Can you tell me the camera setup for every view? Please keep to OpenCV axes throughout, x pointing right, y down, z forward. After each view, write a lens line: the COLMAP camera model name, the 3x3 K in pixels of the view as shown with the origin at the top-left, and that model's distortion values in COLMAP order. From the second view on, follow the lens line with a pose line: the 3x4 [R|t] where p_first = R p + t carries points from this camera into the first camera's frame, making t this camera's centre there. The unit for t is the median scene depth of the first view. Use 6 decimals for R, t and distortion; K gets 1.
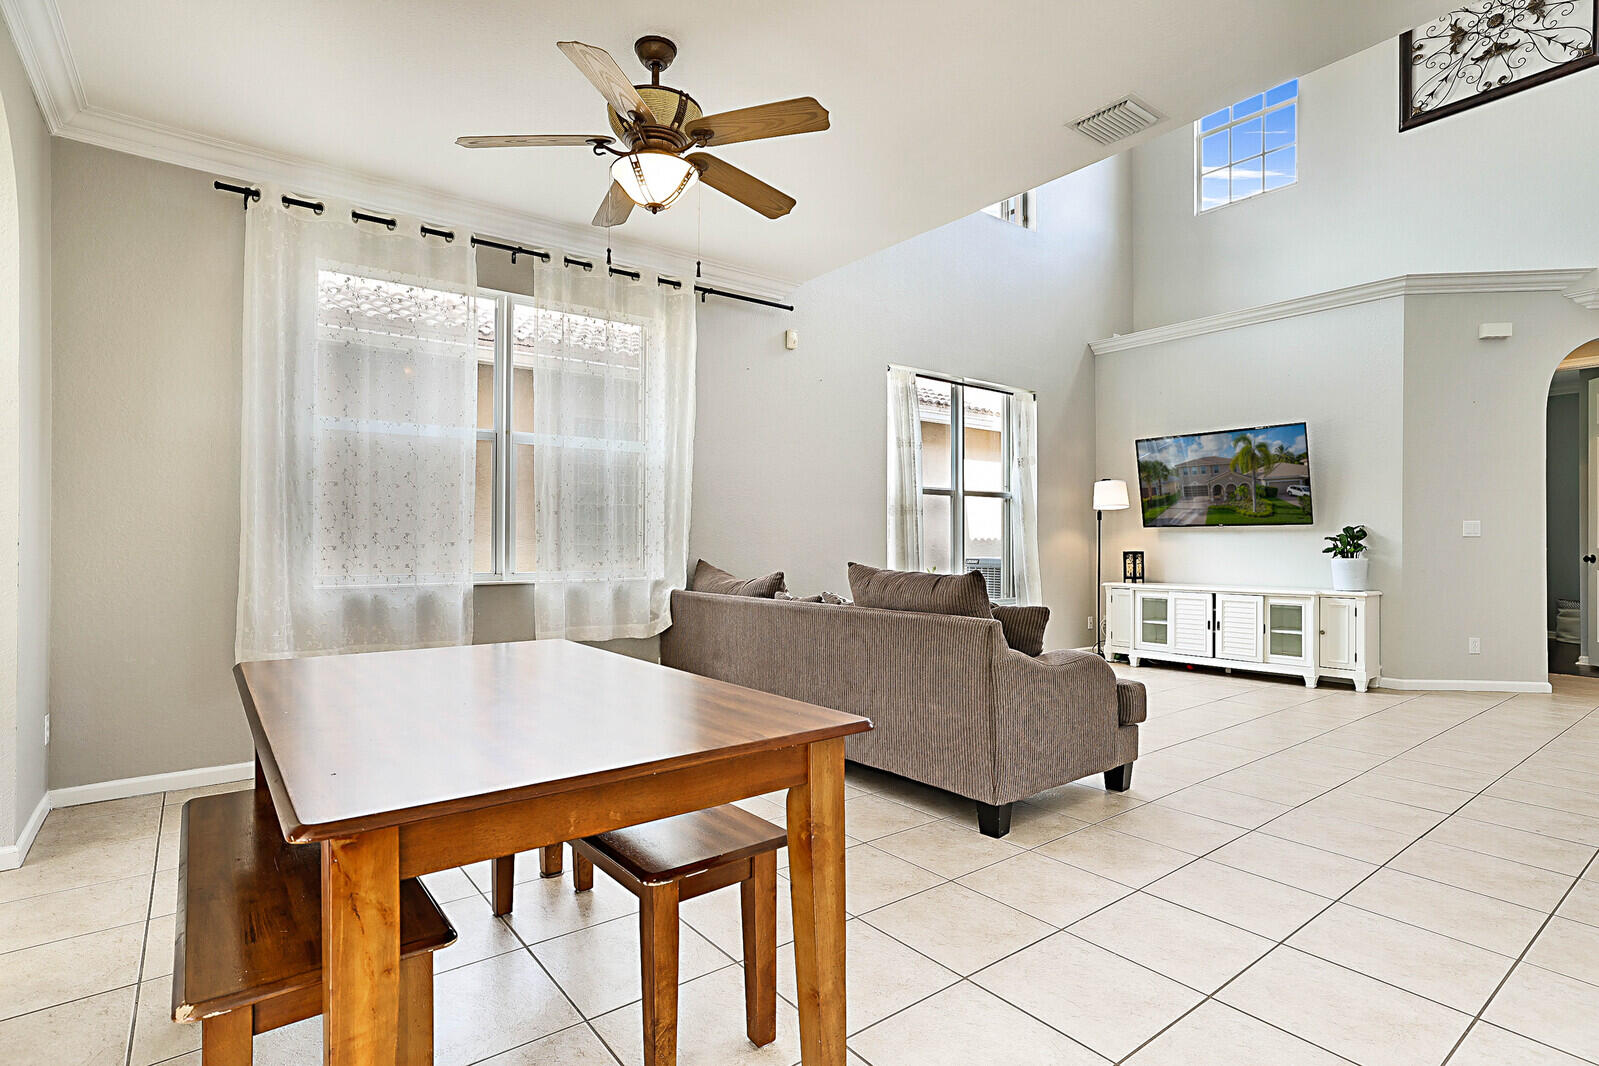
lens RADIAL K [[798.6, 0, 800.0], [0, 798.6, 535.2], [0, 0, 1]] dist [-0.026472, 0.017369]
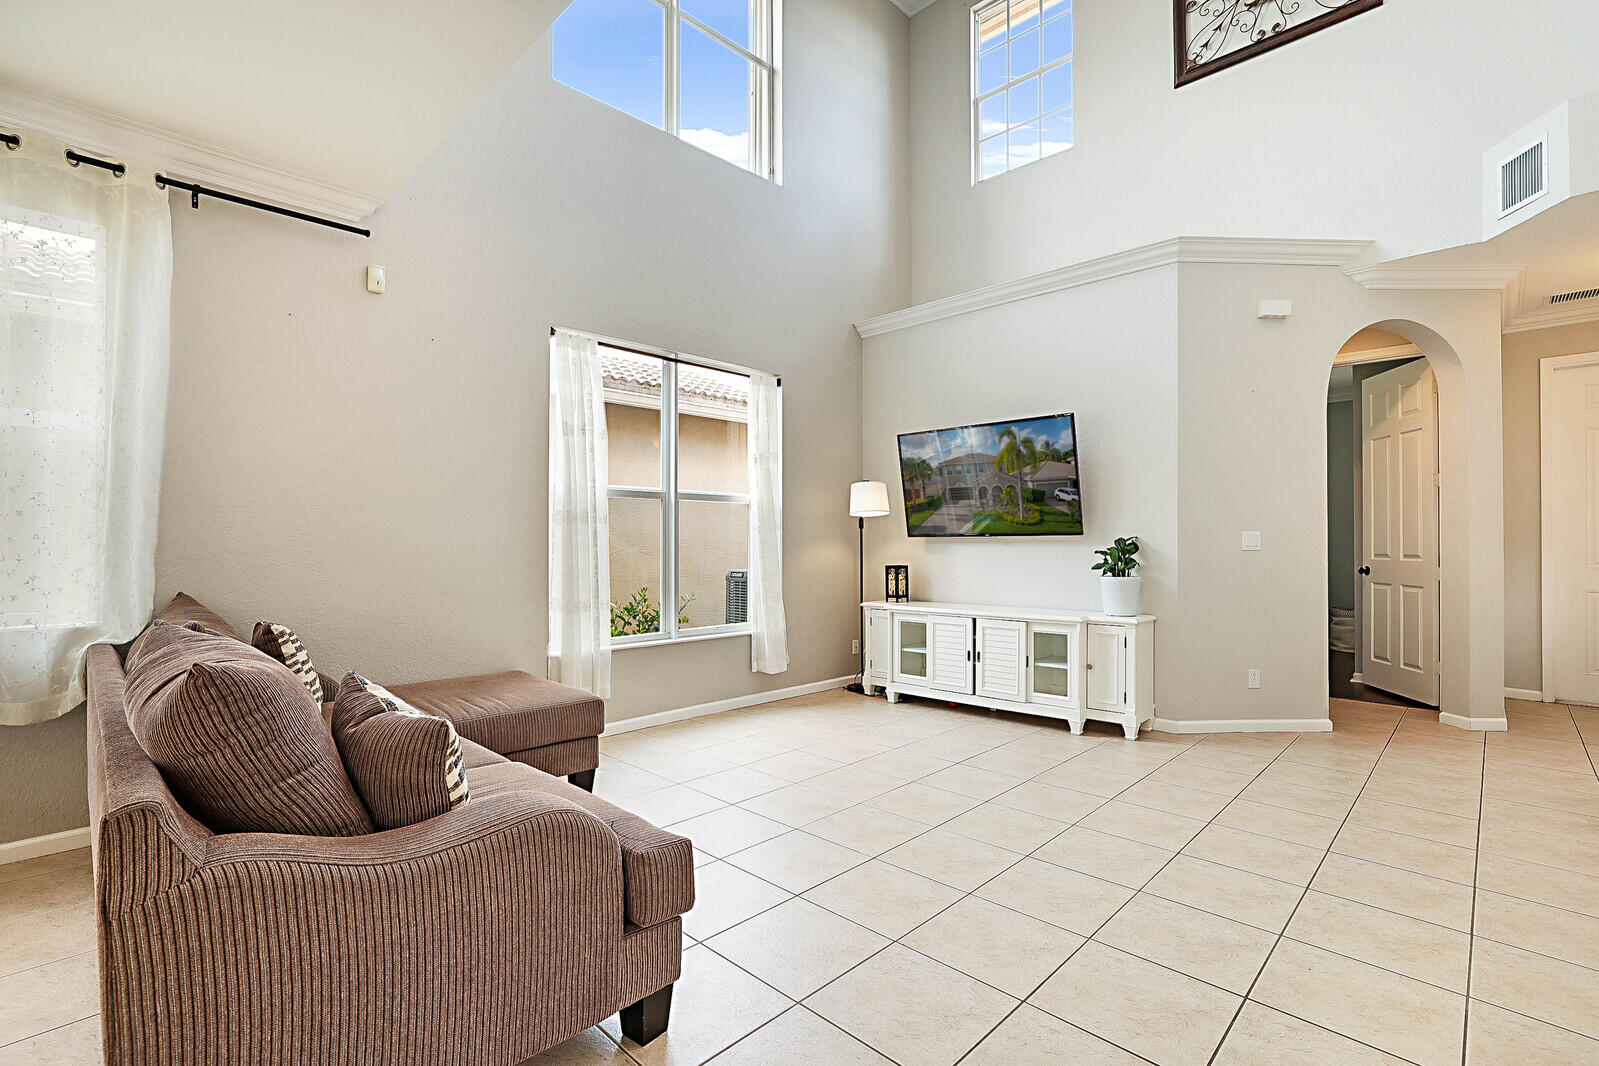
lens RADIAL K [[737.6, 0, 797.4], [0, 737.6, 534.6], [0, 0, 1]] dist [-0.041574, 0.018206]
pose [[0.990815, -0.001500, 0.135218, 0.240882], [0.001721, 0.999997, -0.001517, -0.013367], [-0.135215, 0.001736, 0.990815, 0.269137]]
